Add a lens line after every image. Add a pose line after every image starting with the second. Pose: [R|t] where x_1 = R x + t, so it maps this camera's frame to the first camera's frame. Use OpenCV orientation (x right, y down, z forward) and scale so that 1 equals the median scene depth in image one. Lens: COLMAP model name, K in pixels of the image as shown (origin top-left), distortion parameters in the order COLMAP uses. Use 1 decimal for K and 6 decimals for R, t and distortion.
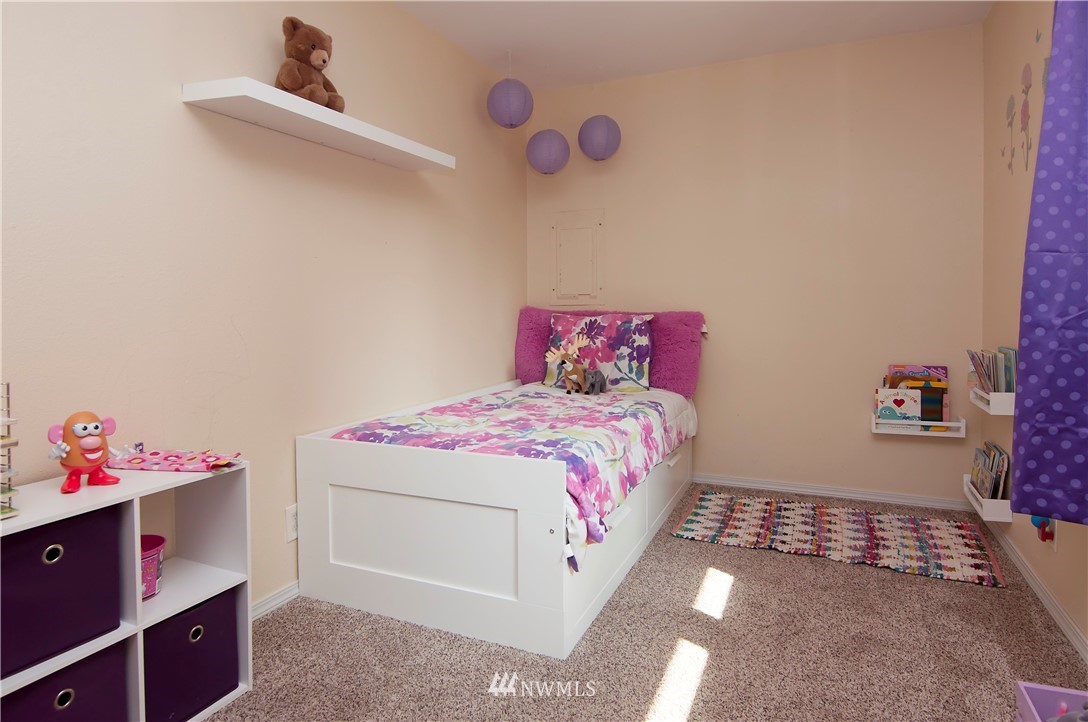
lens RADIAL K [[626.7, 0, 540.3], [0, 626.7, 324.5], [0, 0, 1]] dist [-0.005030, -0.001148]
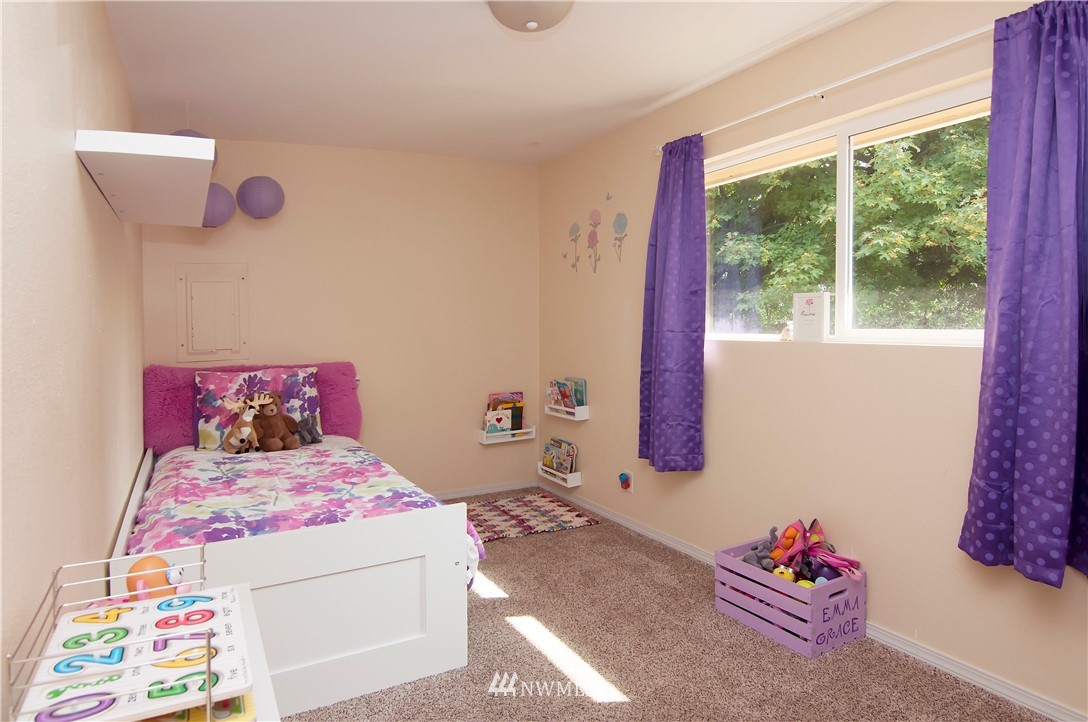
lens RADIAL K [[580.7, 0, 544.0], [0, 580.7, 361.0], [0, 0, 1]] dist [0.016944, 0.000102]
pose [[0.646176, -0.047620, 0.761701, -0.360277], [0.039491, 0.998801, 0.028941, -0.043515], [-0.762166, 0.011379, 0.647281, 0.070325]]
